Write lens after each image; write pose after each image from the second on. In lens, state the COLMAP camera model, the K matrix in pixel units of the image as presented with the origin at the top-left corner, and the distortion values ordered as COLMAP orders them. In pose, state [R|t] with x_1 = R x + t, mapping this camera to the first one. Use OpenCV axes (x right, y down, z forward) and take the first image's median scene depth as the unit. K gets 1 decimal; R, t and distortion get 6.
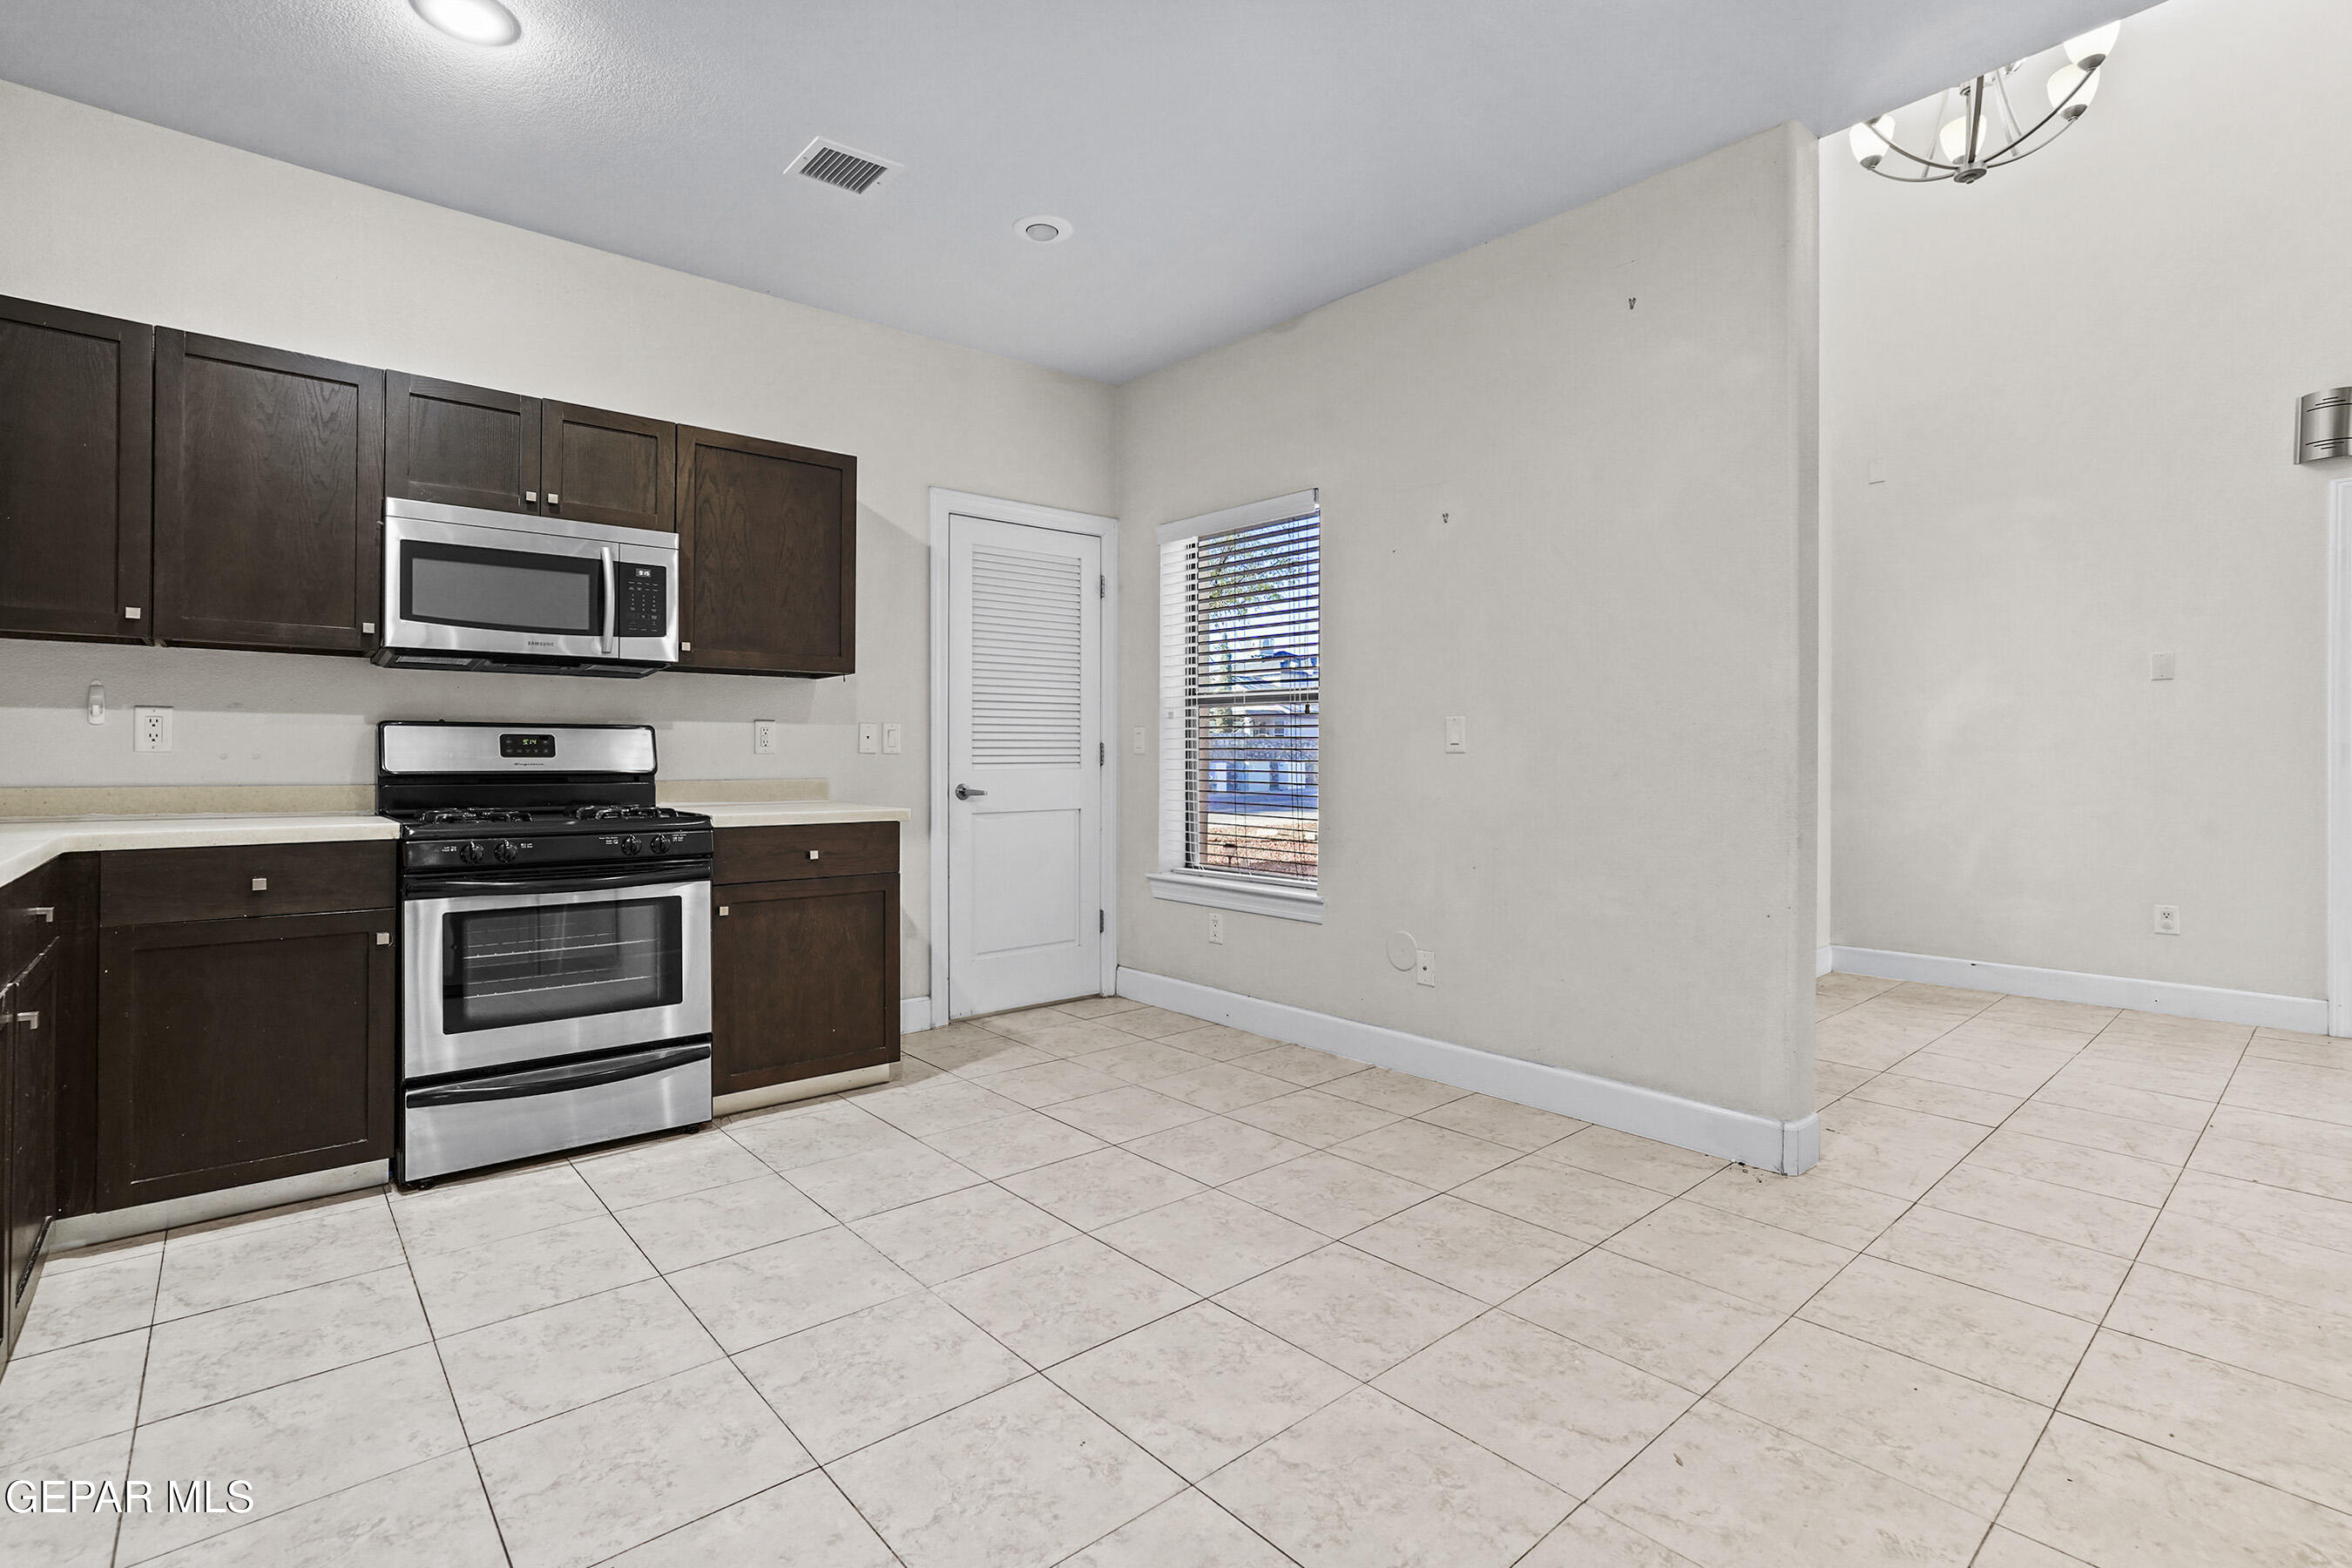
lens RADIAL K [[1097.5, 0, 1153.1], [0, 1097.5, 741.6], [0, 0, 1]] dist [-0.036188, 0.011393]
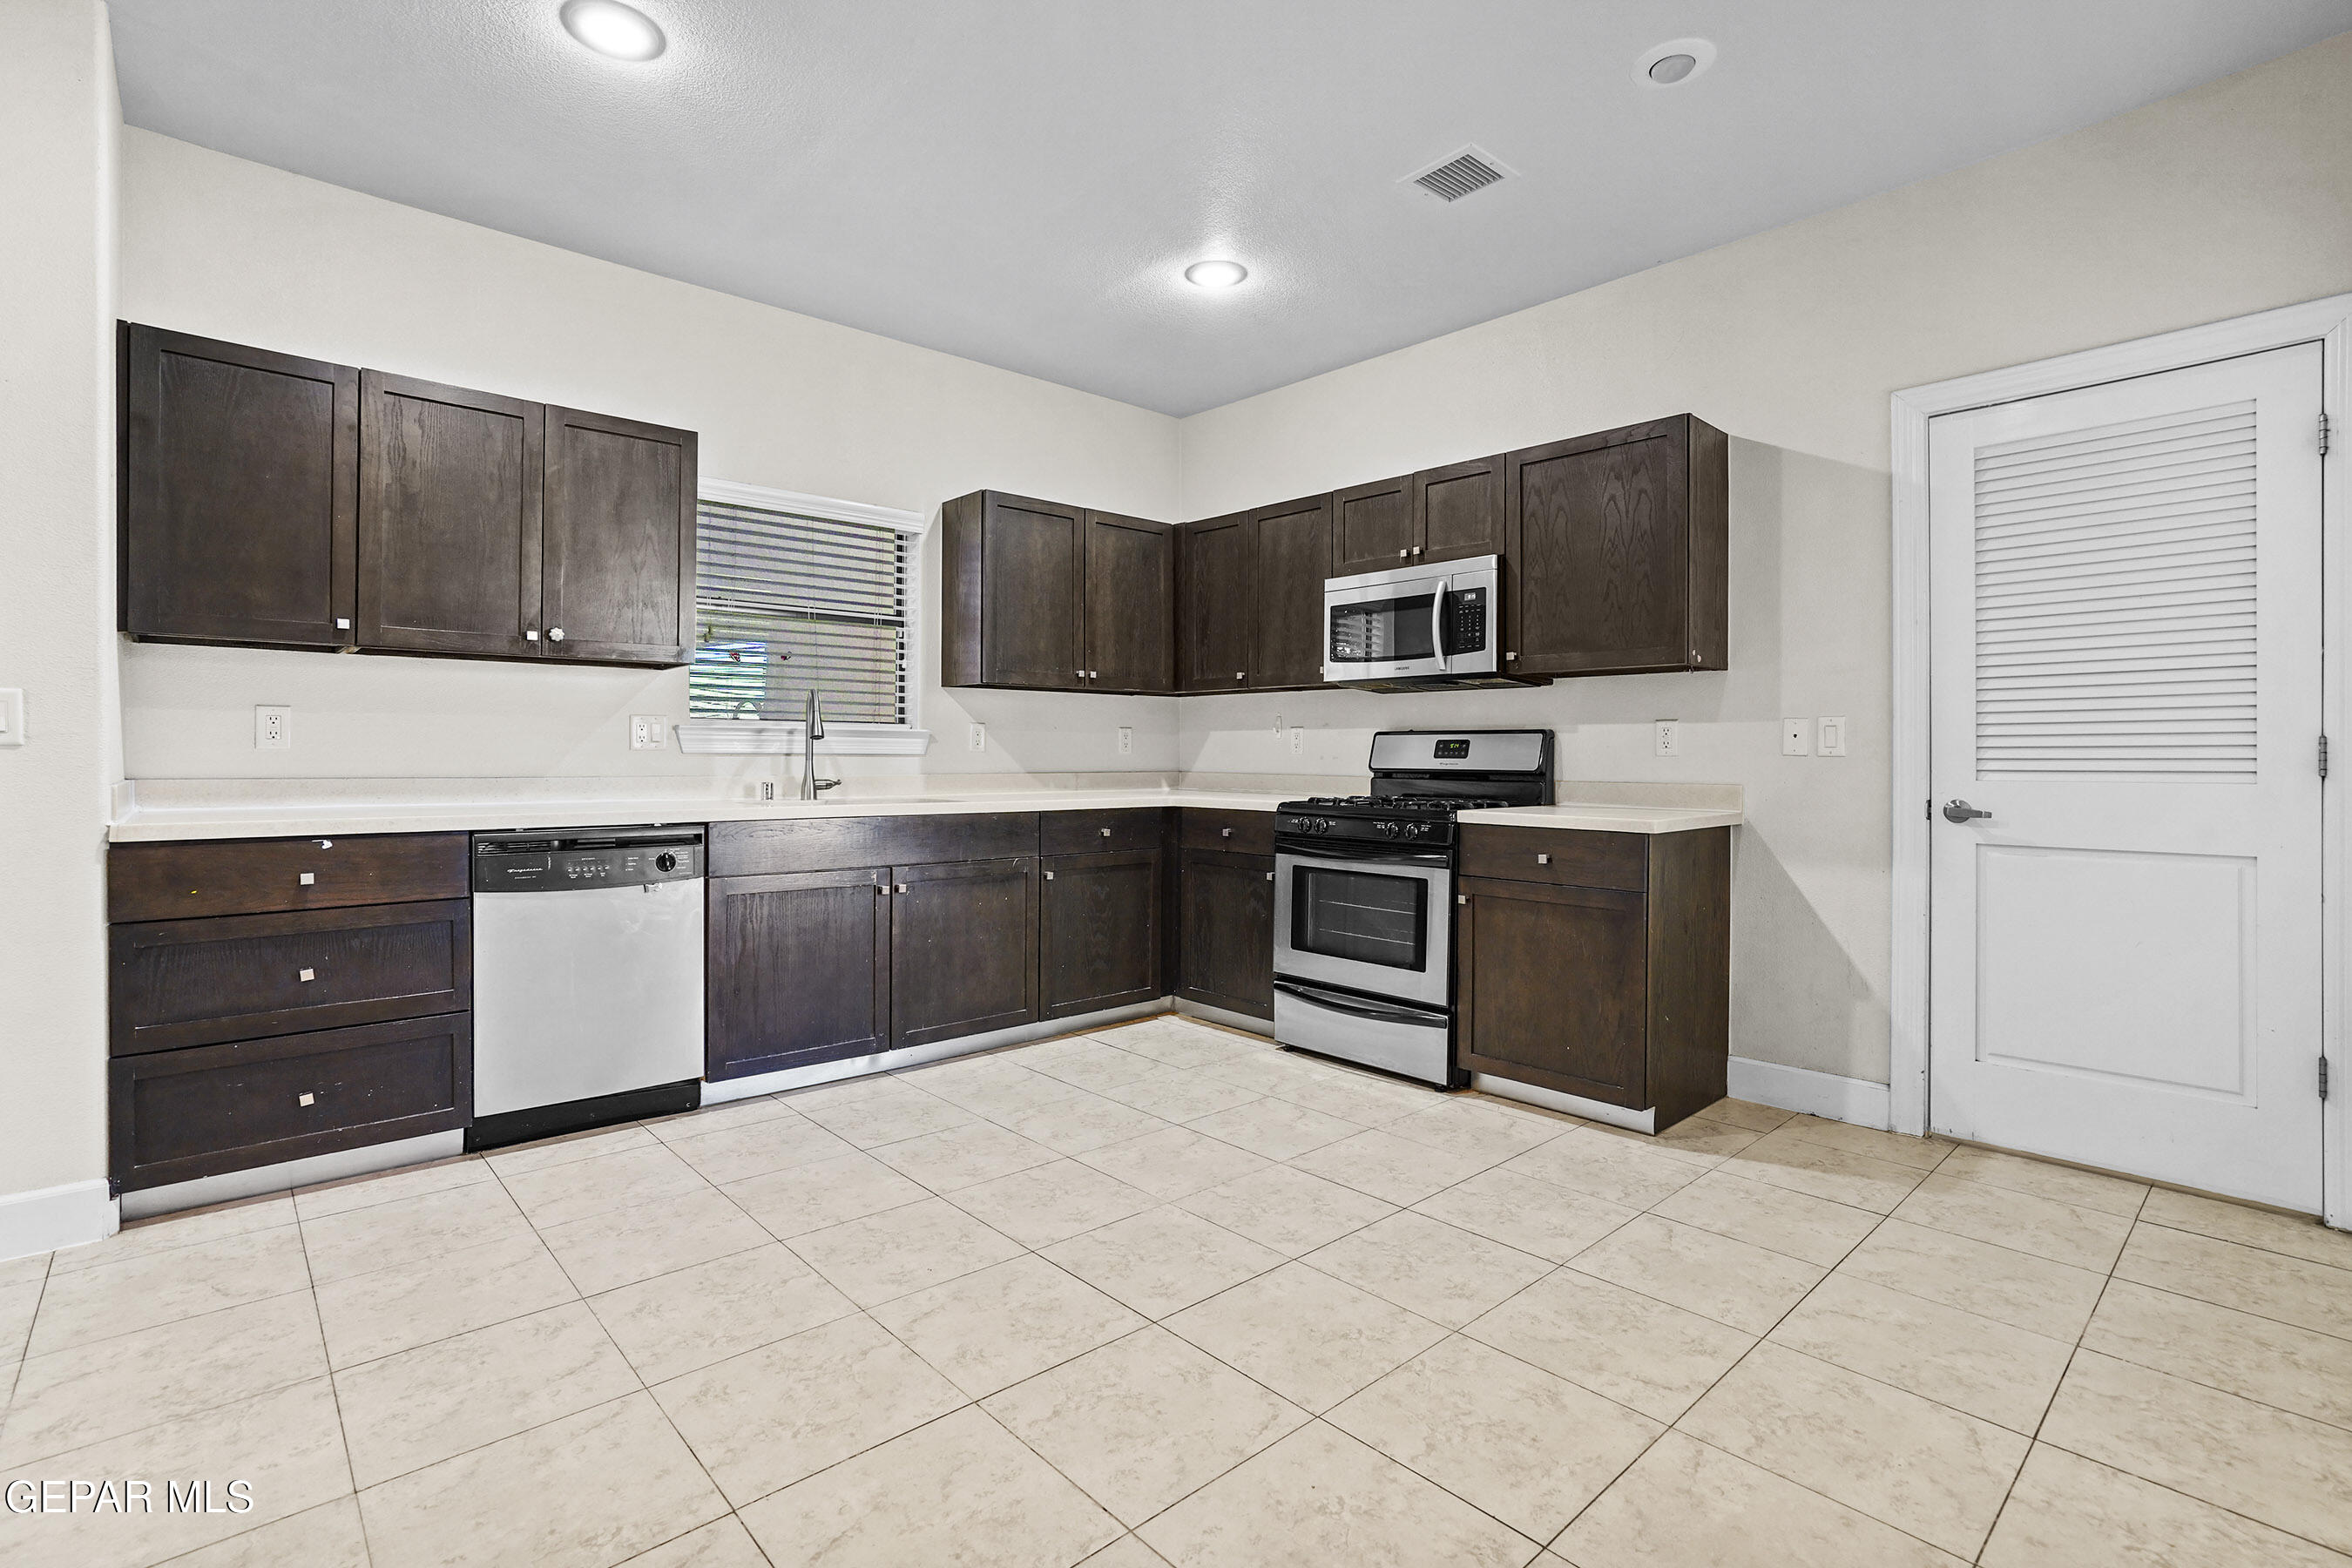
lens RADIAL K [[1097.5, 0, 1168.8], [0, 1097.5, 748.8], [0, 0, 1]] dist [-0.036188, 0.011393]
pose [[0.025422, -0.006597, -0.999655, 0.741148], [0.008584, 0.999943, -0.006380, 0.009682], [0.999640, -0.008419, 0.025478, 0.728931]]
